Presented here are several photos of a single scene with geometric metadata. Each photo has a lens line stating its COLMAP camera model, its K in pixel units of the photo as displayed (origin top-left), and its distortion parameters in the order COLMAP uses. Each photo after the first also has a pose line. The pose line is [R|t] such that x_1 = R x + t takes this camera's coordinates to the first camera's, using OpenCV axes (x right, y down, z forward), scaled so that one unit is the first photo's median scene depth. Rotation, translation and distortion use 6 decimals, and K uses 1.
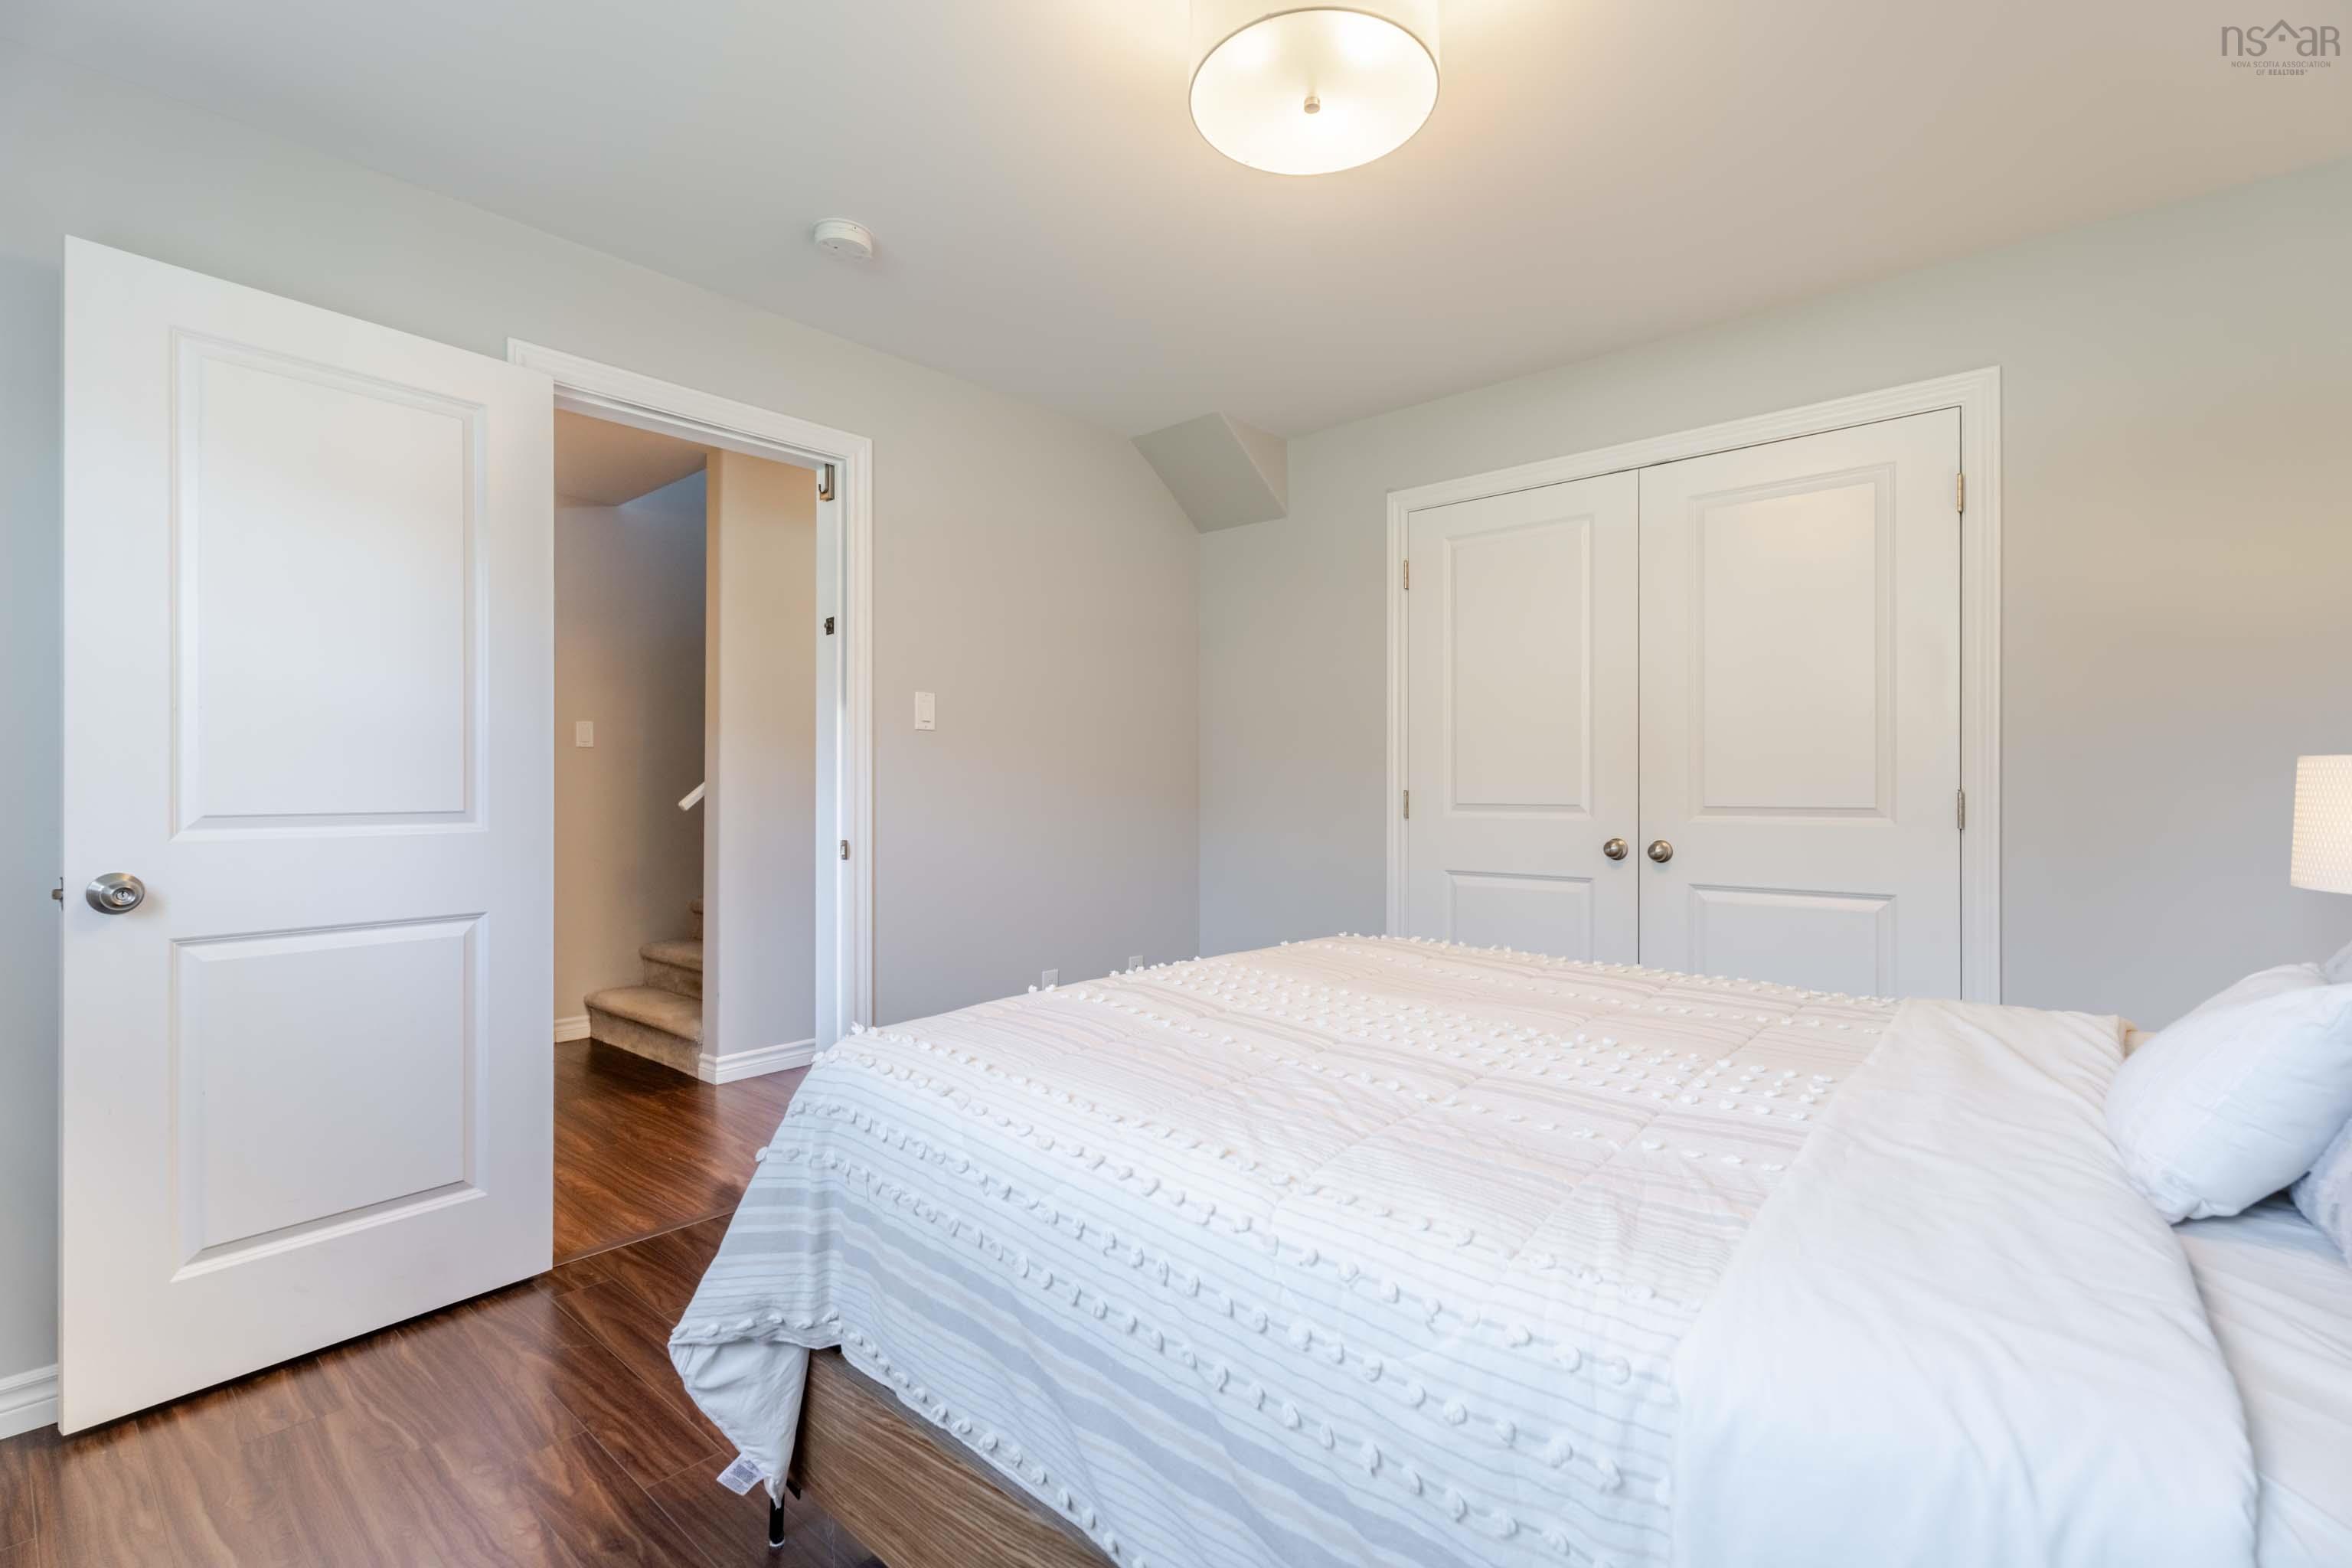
lens RADIAL K [[1048.8, 0, 1180.4], [0, 1048.8, 764.9], [0, 0, 1]] dist [0.000676, -0.000058]
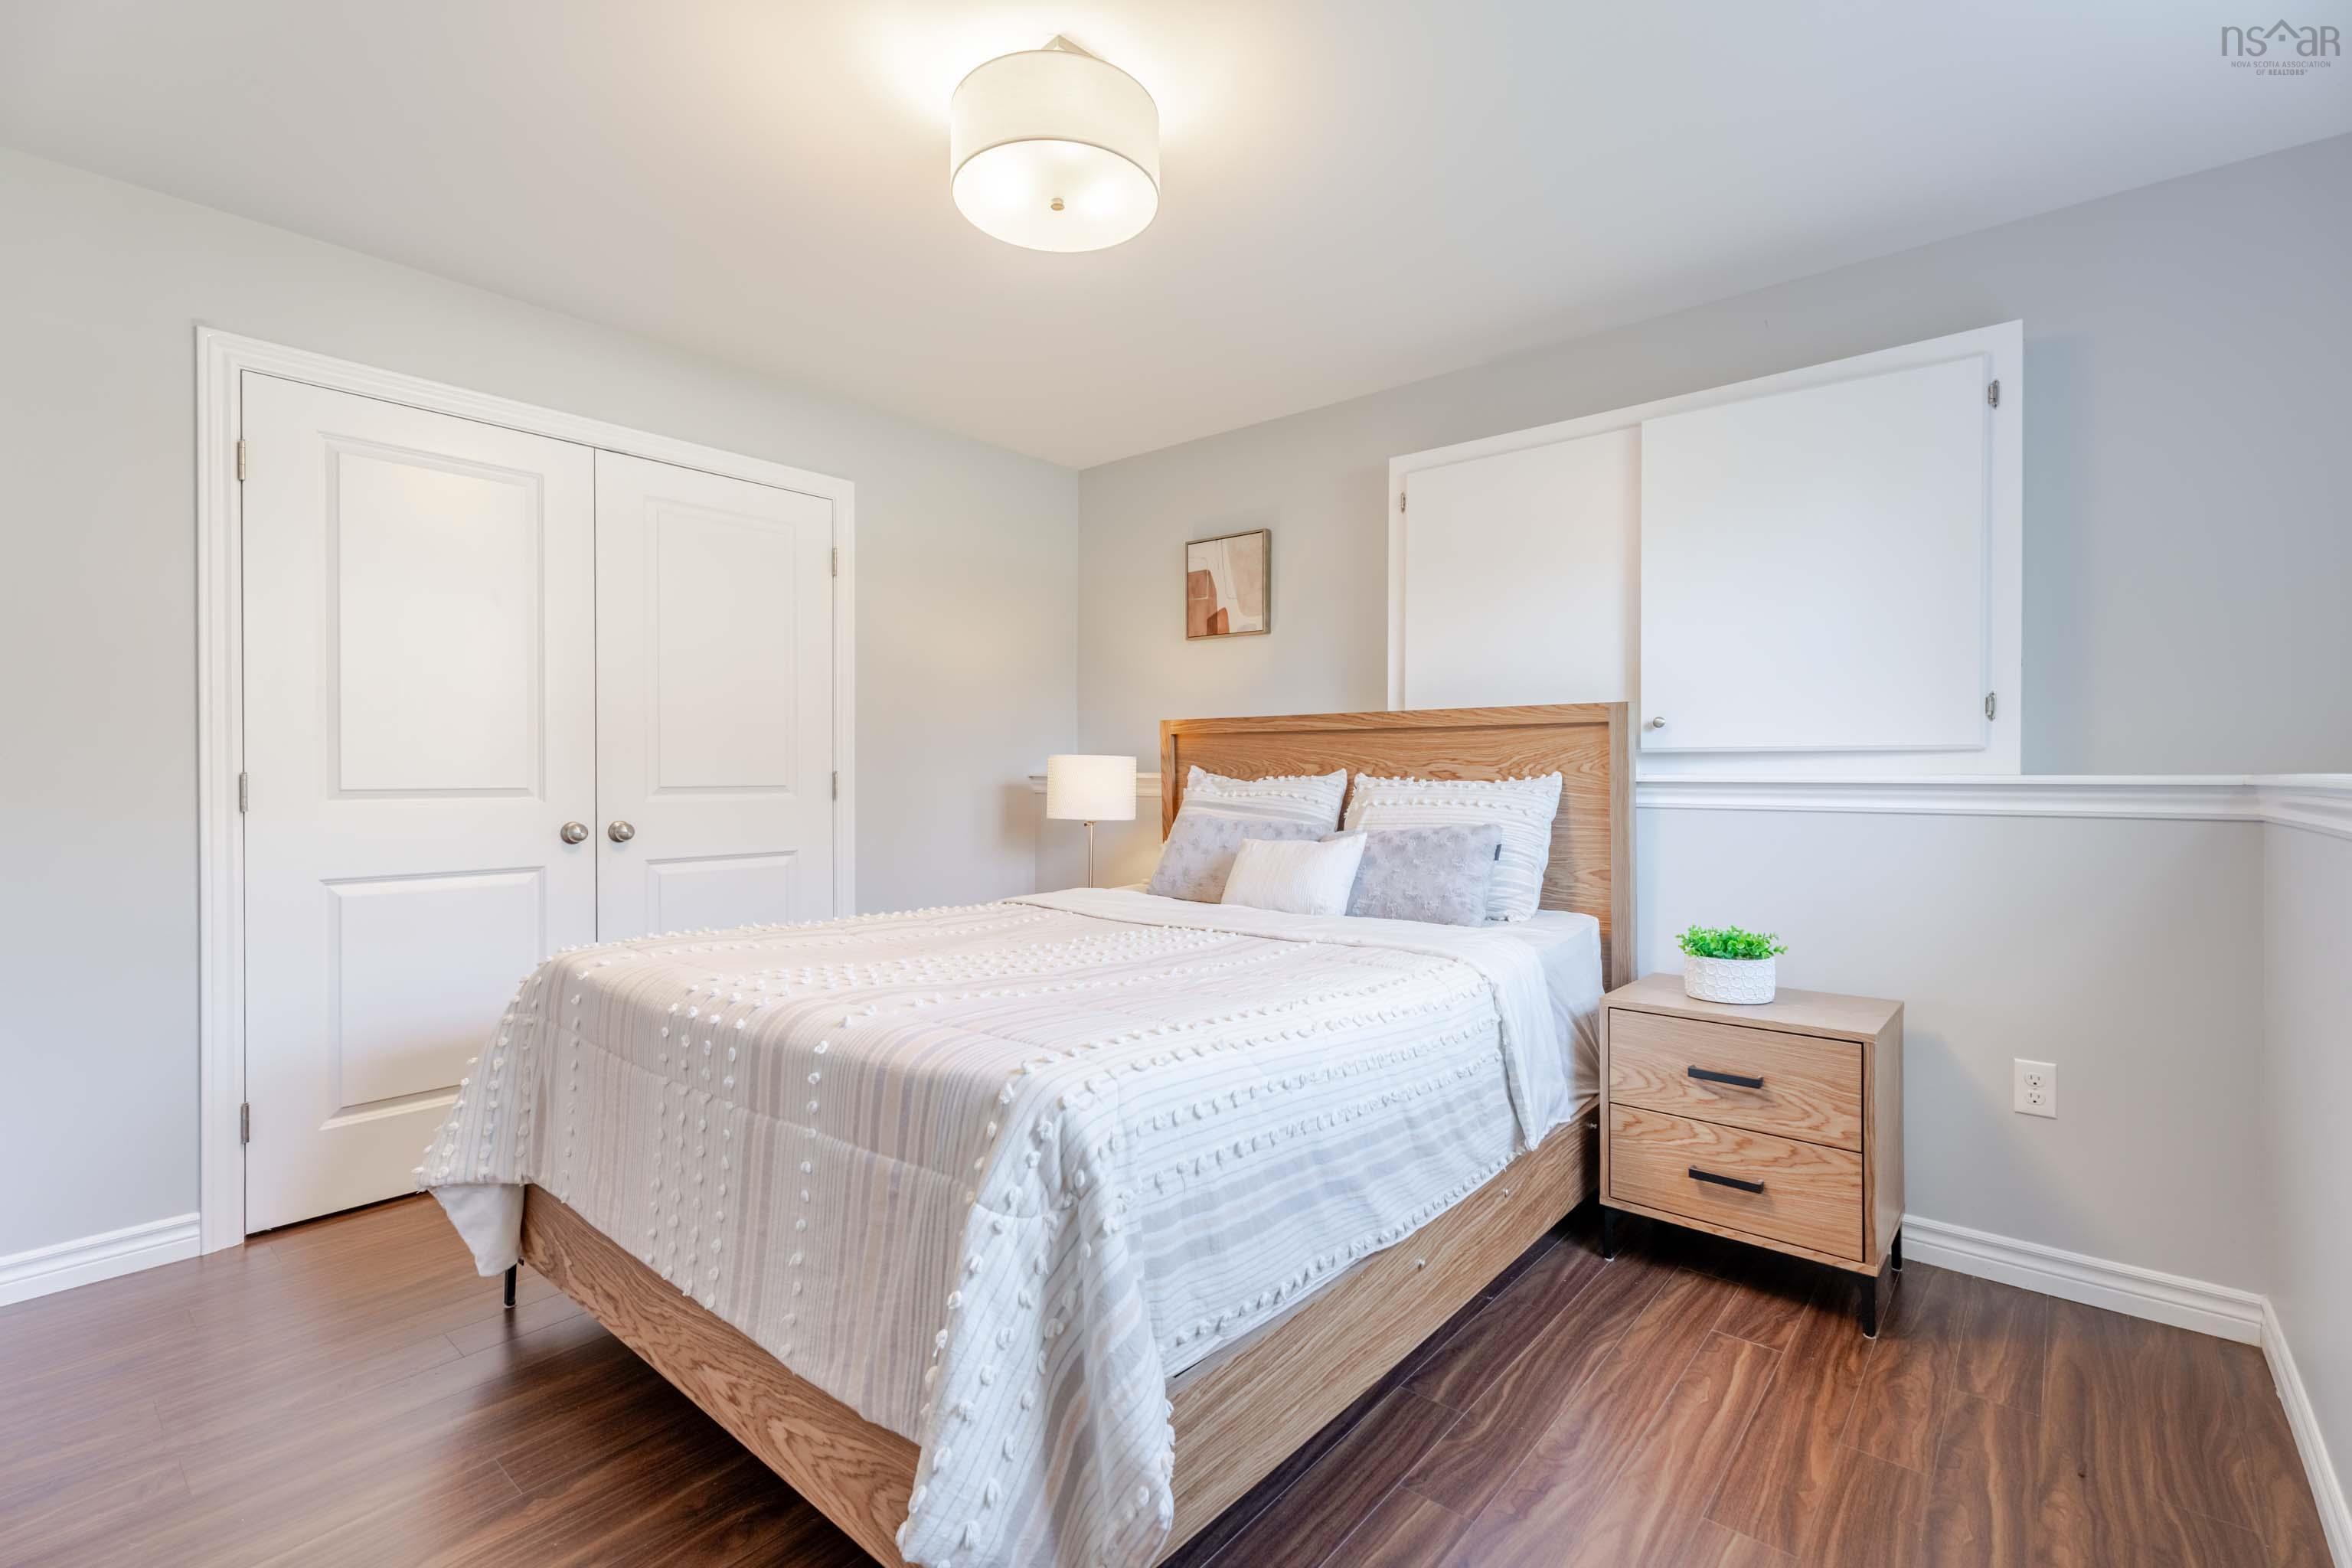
lens RADIAL K [[1048.8, 0, 1180.4], [0, 1048.8, 764.9], [0, 0, 1]] dist [0.000676, -0.000058]
pose [[-0.005960, 0.004345, 0.999973, -0.612349], [-0.023927, 0.999704, -0.004487, 0.008932], [-0.999696, -0.023953, -0.005854, 0.485240]]
